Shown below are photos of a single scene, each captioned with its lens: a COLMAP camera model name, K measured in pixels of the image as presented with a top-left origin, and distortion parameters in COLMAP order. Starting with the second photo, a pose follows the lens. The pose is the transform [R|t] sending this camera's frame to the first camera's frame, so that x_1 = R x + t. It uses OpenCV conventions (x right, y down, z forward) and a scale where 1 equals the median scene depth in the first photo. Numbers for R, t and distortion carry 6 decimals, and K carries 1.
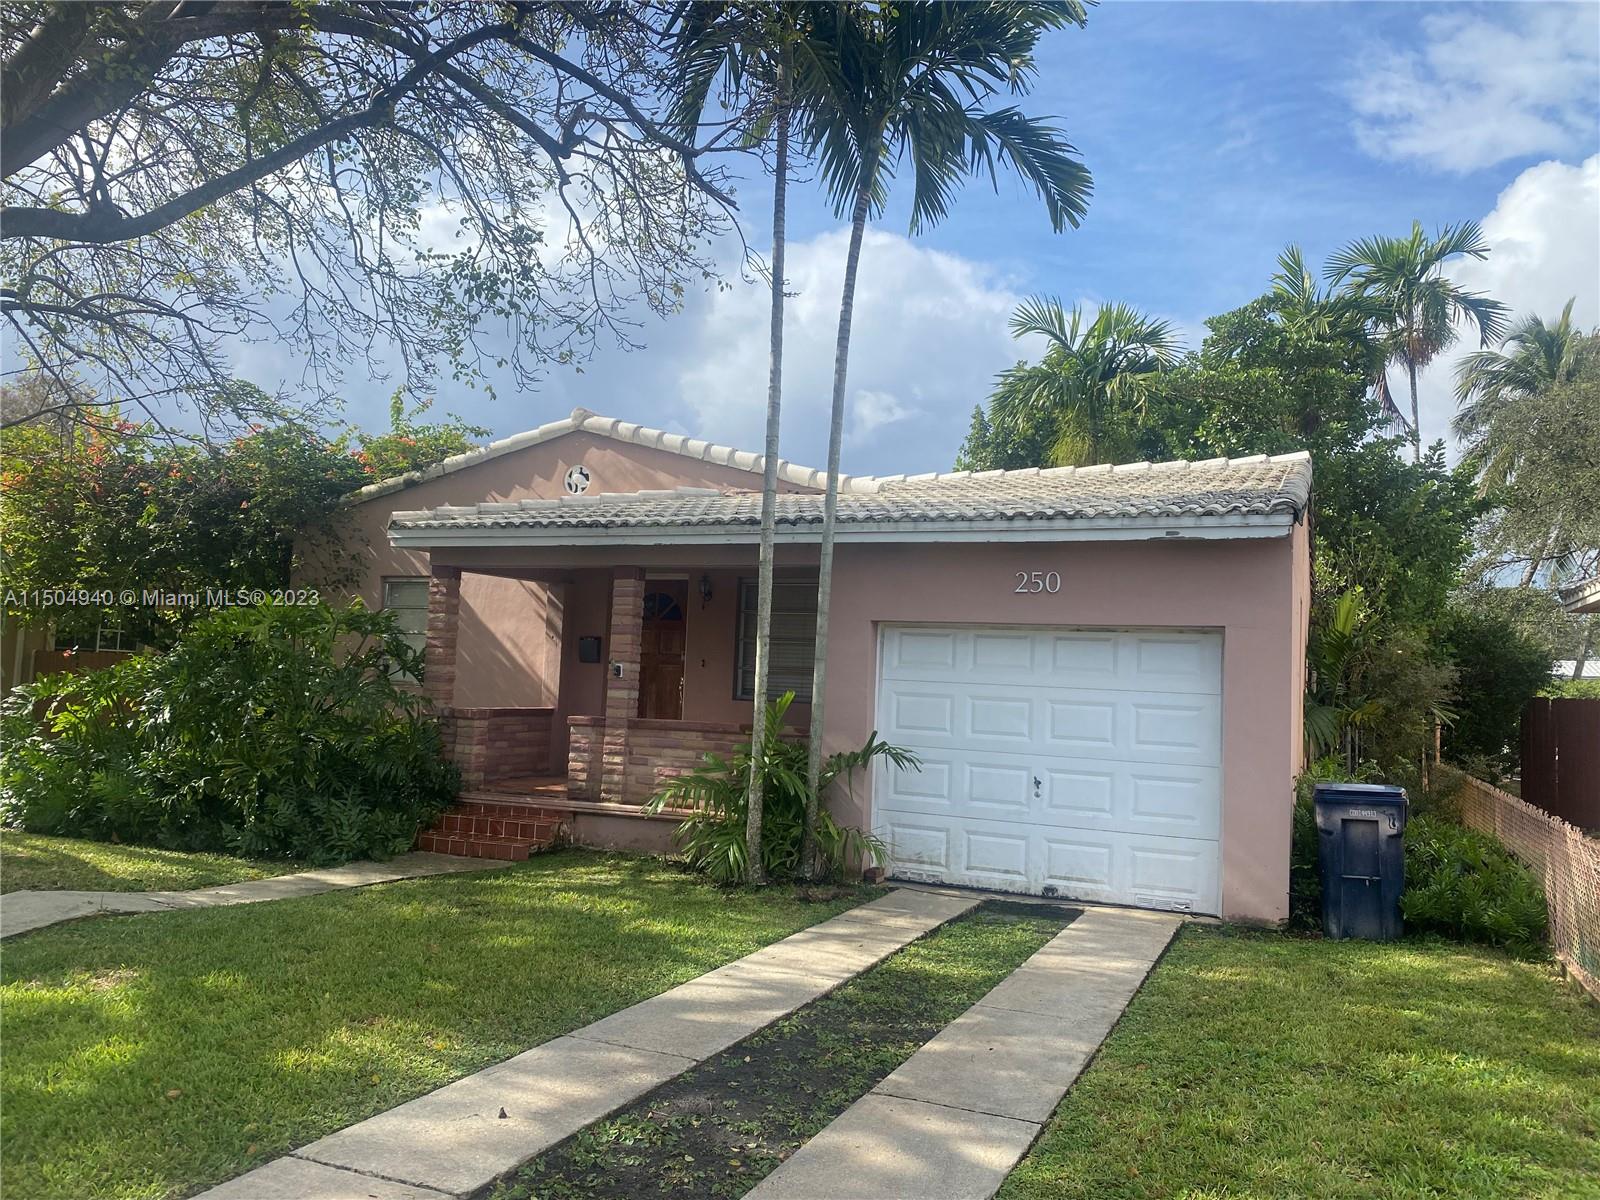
lens RADIAL K [[1201.1, 0, 800.0], [0, 1201.1, 600.0], [0, 0, 1]] dist [0.000356, -0.000007]
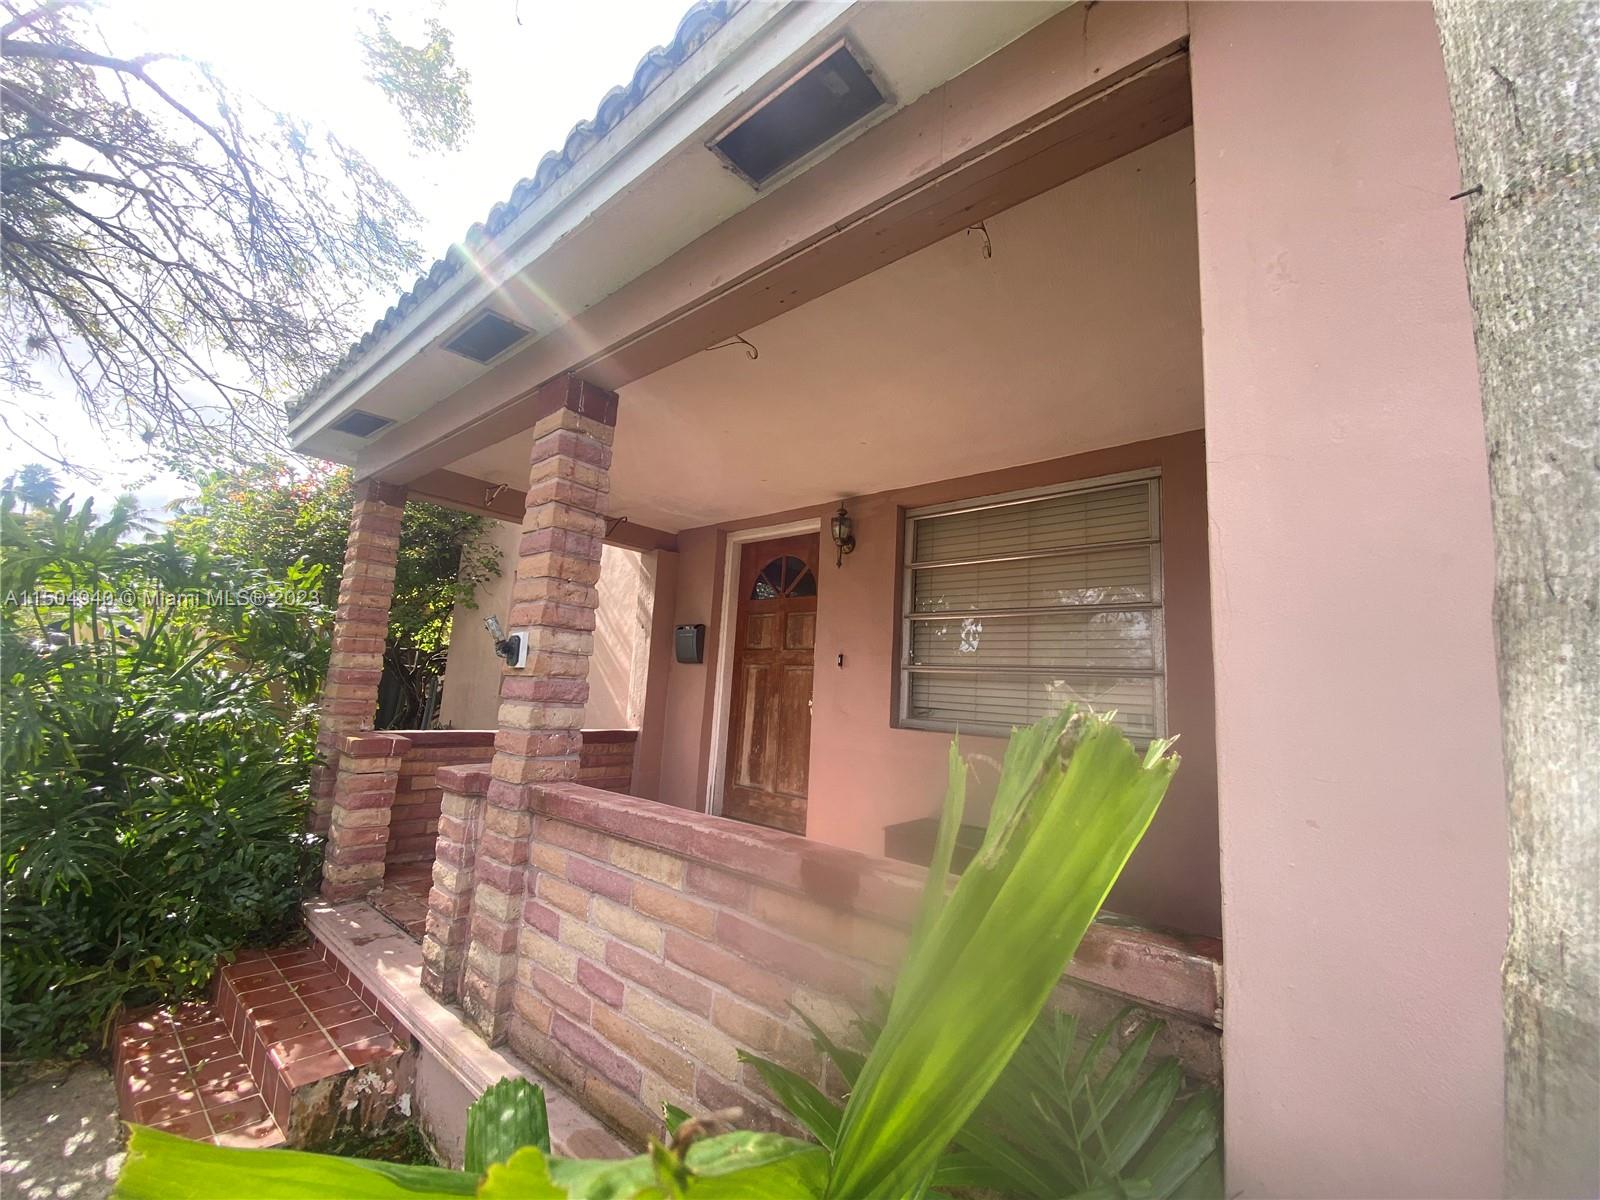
lens RADIAL K [[652.1, 0, 800.0], [0, 652.1, 600.0], [0, 0, 1]] dist [0.000778, -0.012161]
pose [[0.959054, -0.020998, -0.282443, -0.010139], [-0.002894, 0.996469, -0.083907, 0.050367], [0.283207, 0.081289, 0.955608, 0.694499]]
